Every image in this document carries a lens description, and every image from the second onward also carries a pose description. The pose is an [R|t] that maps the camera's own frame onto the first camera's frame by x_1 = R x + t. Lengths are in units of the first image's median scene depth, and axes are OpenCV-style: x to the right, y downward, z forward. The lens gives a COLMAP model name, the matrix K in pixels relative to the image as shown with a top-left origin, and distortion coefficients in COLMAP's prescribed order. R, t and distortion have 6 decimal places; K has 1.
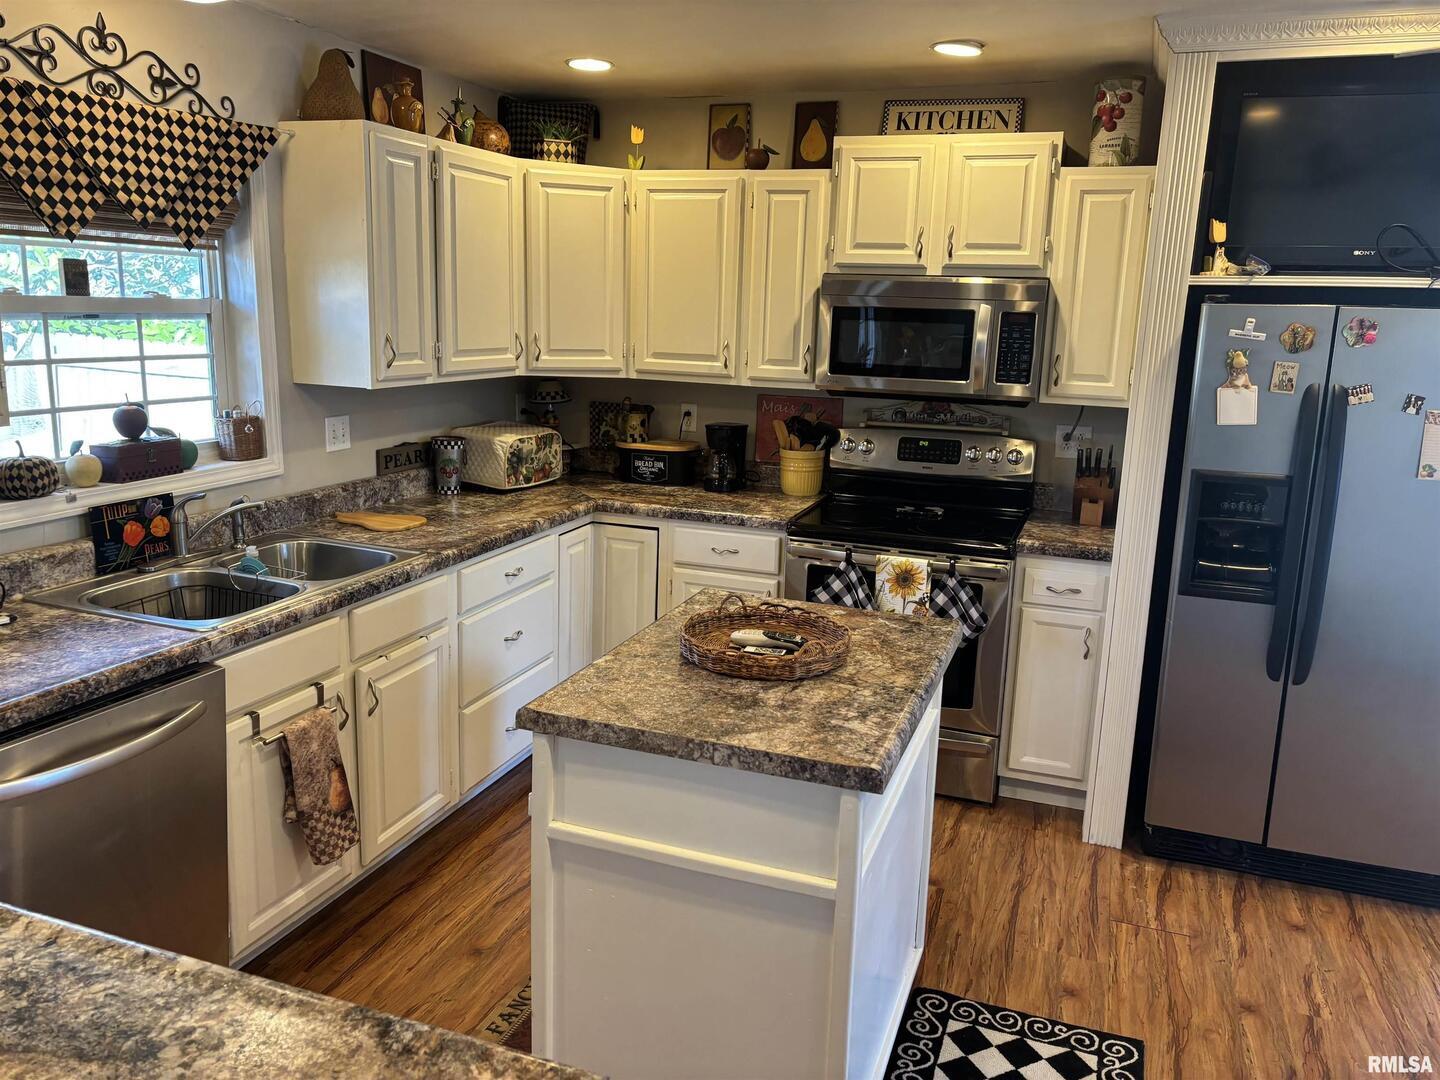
lens RADIAL K [[1082.4, 0, 717.1], [0, 1082.4, 532.5], [0, 0, 1]] dist [0.049853, -0.053484]
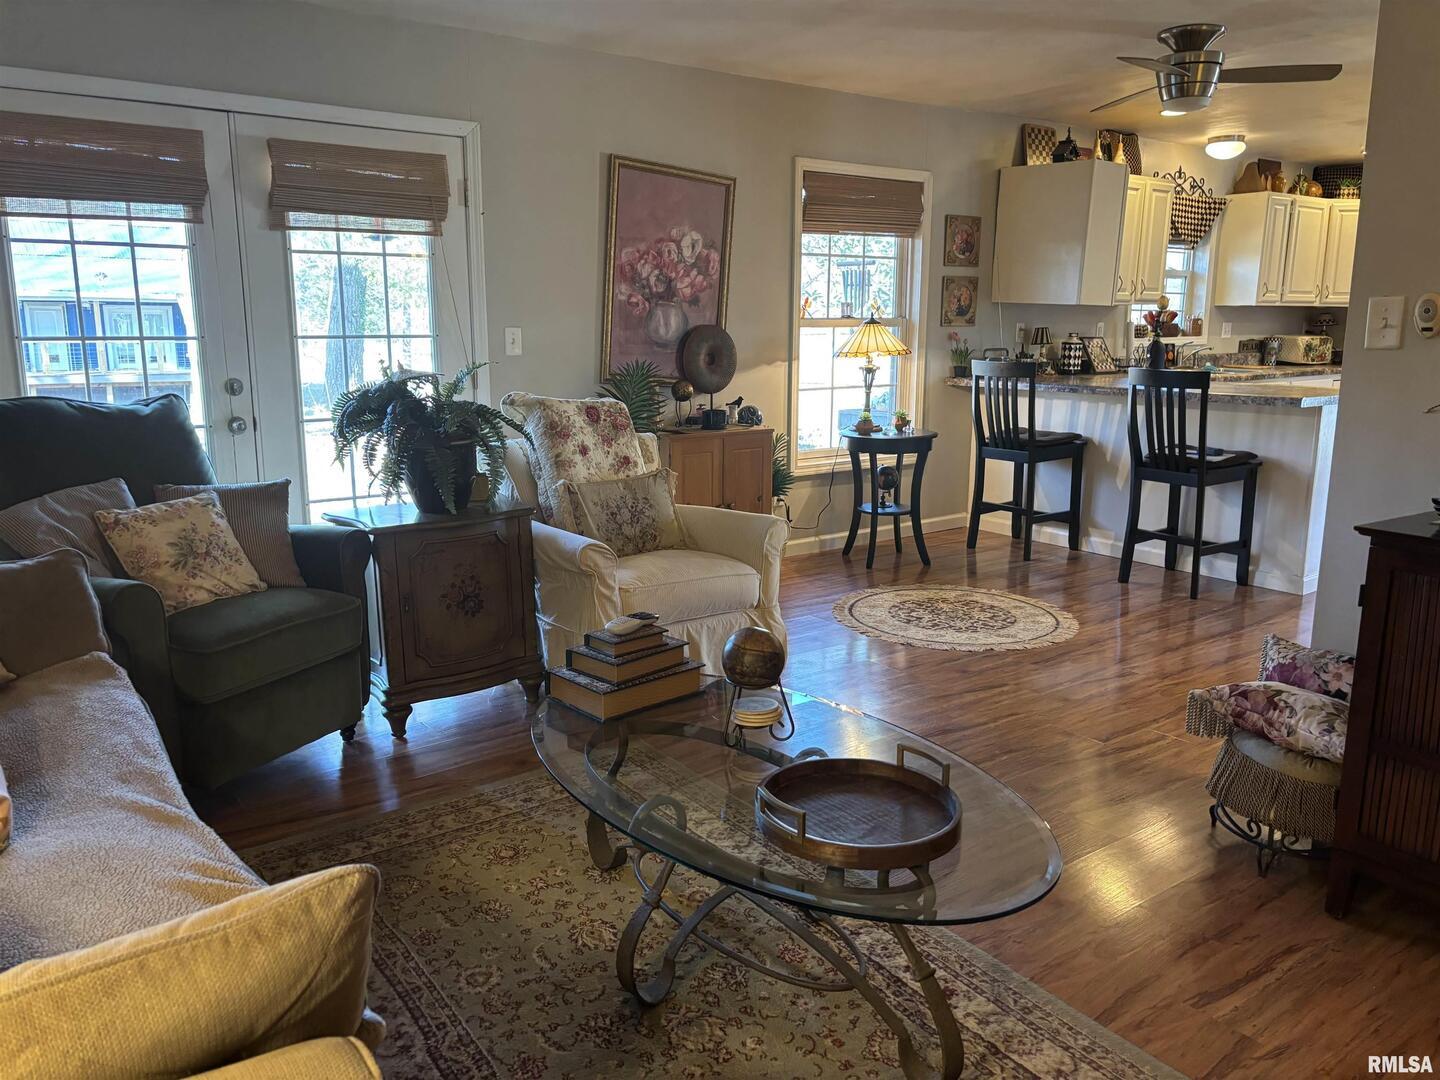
lens RADIAL K [[1082.4, 0, 697.1], [0, 1082.4, 524.7], [0, 0, 1]] dist [0.049853, -0.053484]
pose [[0.831910, 0.078609, -0.549314, 0.011154], [-0.095359, 0.995441, -0.001965, 0.441118], [0.546655, 0.054017, 0.835614, -1.538706]]
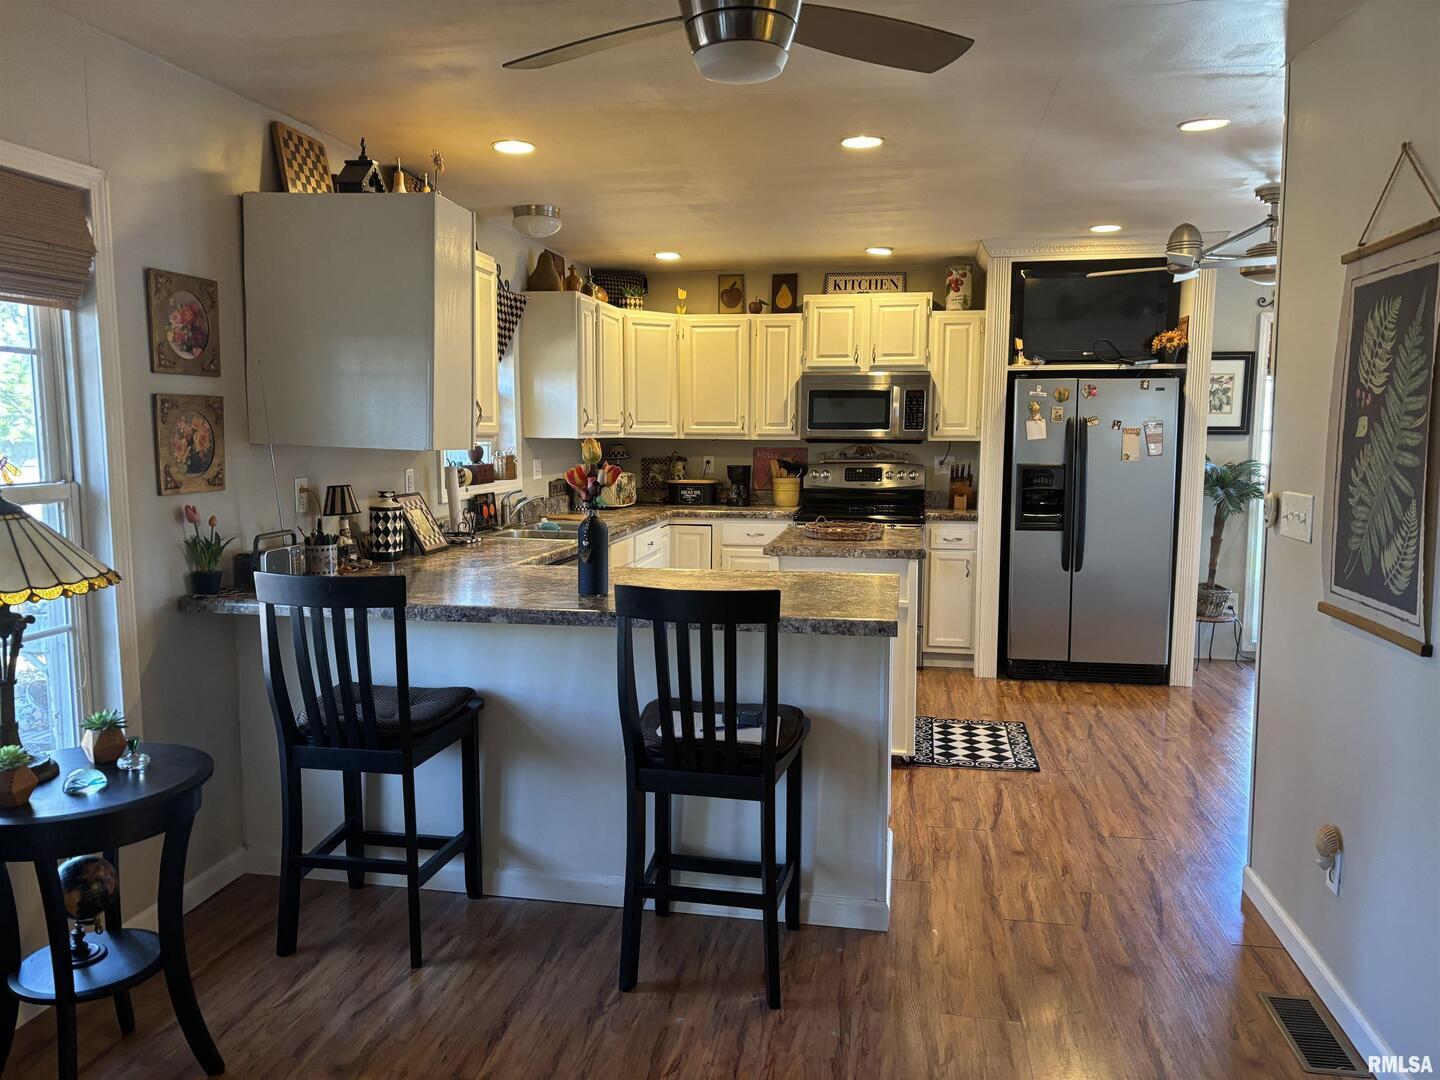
lens RADIAL K [[1082.4, 0, 708.4], [0, 1082.4, 546.0], [0, 0, 1]] dist [0.049853, -0.053484]
pose [[0.984533, -0.046070, 0.169033, -0.400381], [0.062206, 0.993866, -0.091441, 0.209877], [-0.163784, 0.100542, 0.981359, -0.723790]]
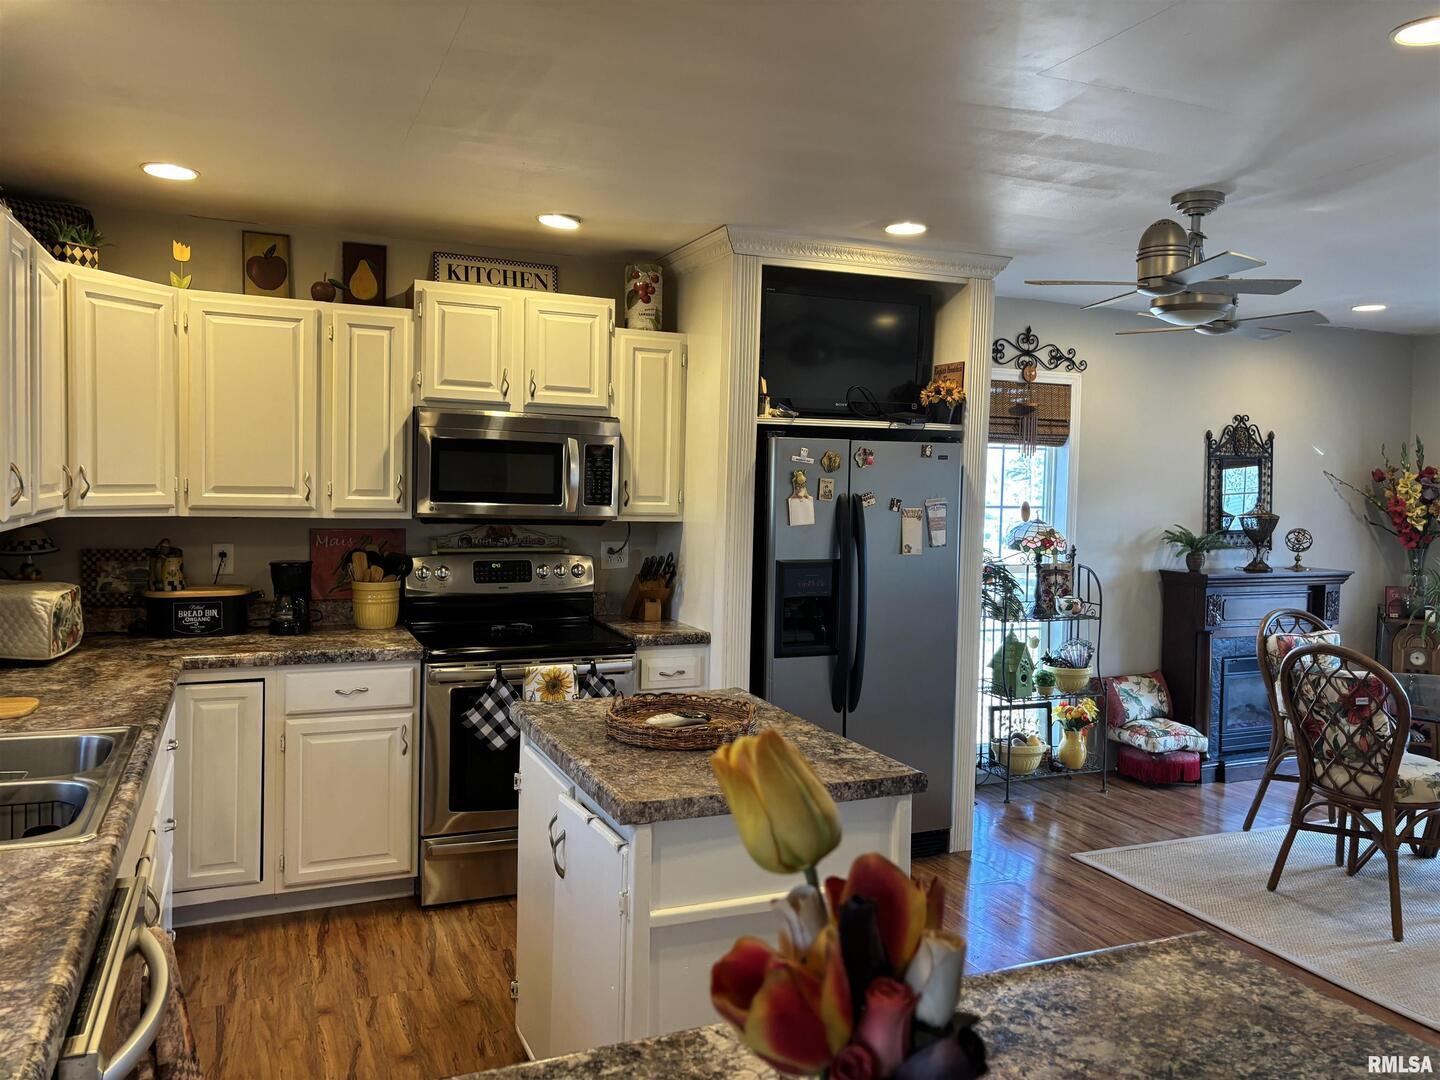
lens RADIAL K [[1082.4, 0, 714.0], [0, 1082.4, 532.0], [0, 0, 1]] dist [0.049853, -0.053484]
pose [[0.727166, -0.048313, 0.684760, -0.464673], [0.140984, 0.986767, -0.080094, 0.001556], [-0.671829, 0.154782, 0.724354, 0.093242]]
